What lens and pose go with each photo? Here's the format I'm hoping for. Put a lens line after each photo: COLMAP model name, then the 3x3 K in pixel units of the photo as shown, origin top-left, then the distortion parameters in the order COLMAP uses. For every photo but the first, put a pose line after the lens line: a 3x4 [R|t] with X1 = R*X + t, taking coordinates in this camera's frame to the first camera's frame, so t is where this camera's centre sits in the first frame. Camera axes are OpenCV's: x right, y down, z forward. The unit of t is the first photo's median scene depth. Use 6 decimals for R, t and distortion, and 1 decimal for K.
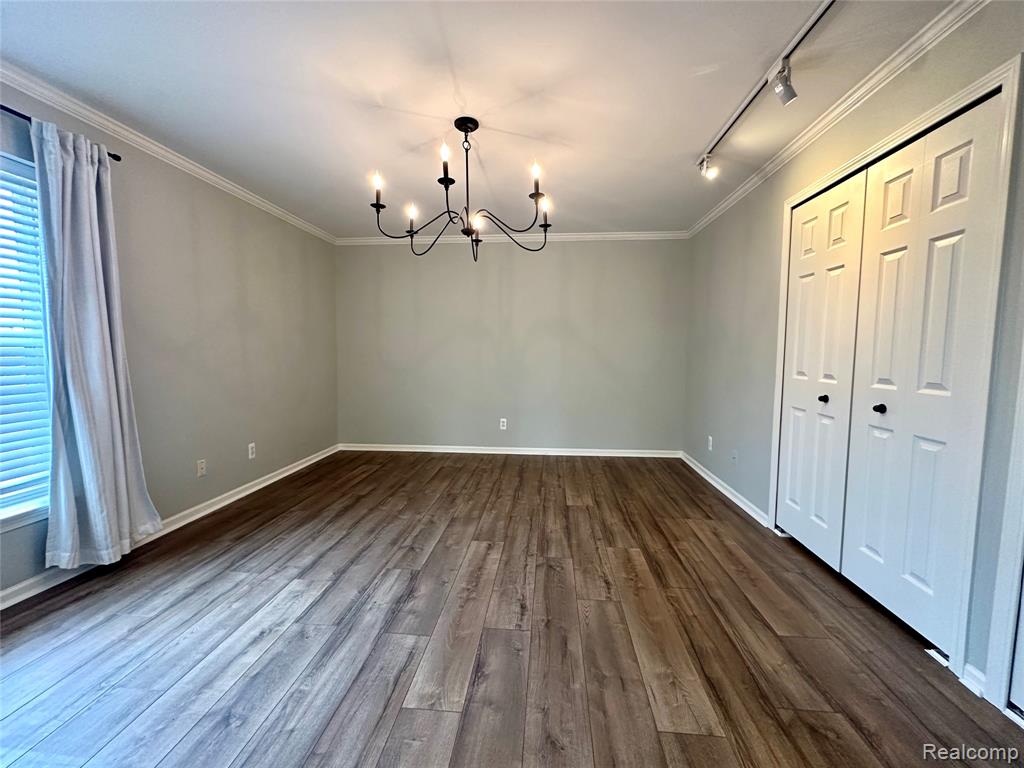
lens RADIAL K [[412.3, 0, 514.9], [0, 412.3, 384.1], [0, 0, 1]] dist [0.003574, 0.000353]
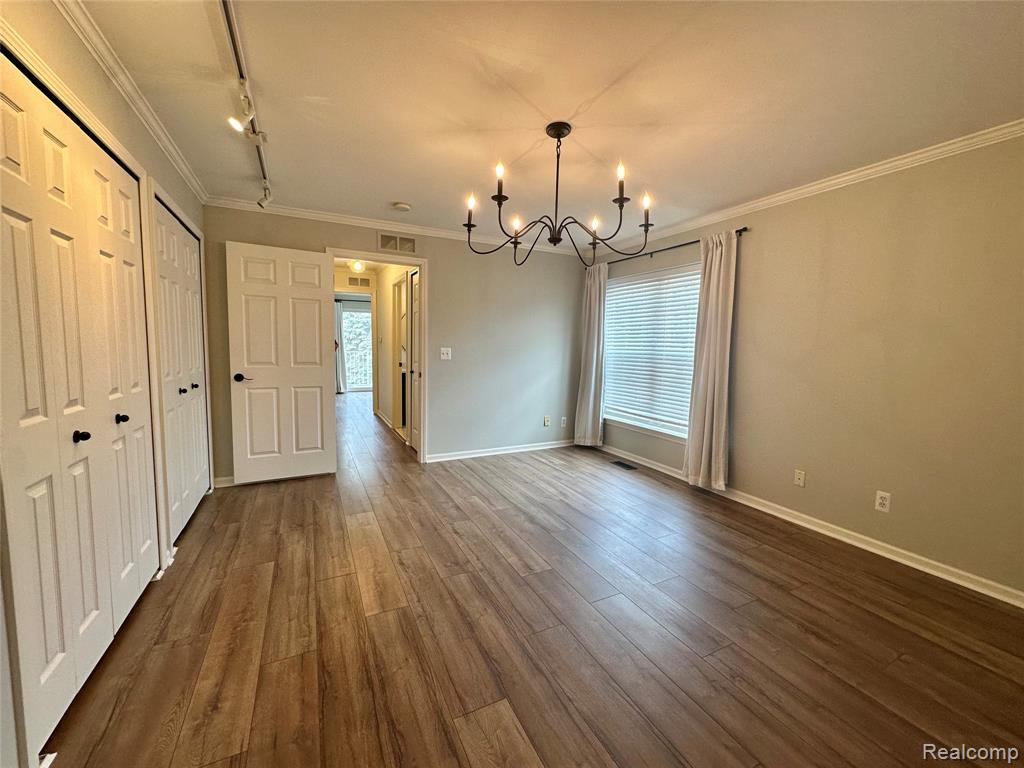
lens RADIAL K [[412.3, 0, 515.3], [0, 412.3, 385.3], [0, 0, 1]] dist [0.003574, 0.000353]
pose [[-0.851421, 0.032074, -0.523501, 0.536622], [-0.066228, 0.983564, 0.167974, -0.214185], [0.520284, 0.177687, -0.835303, 2.023913]]
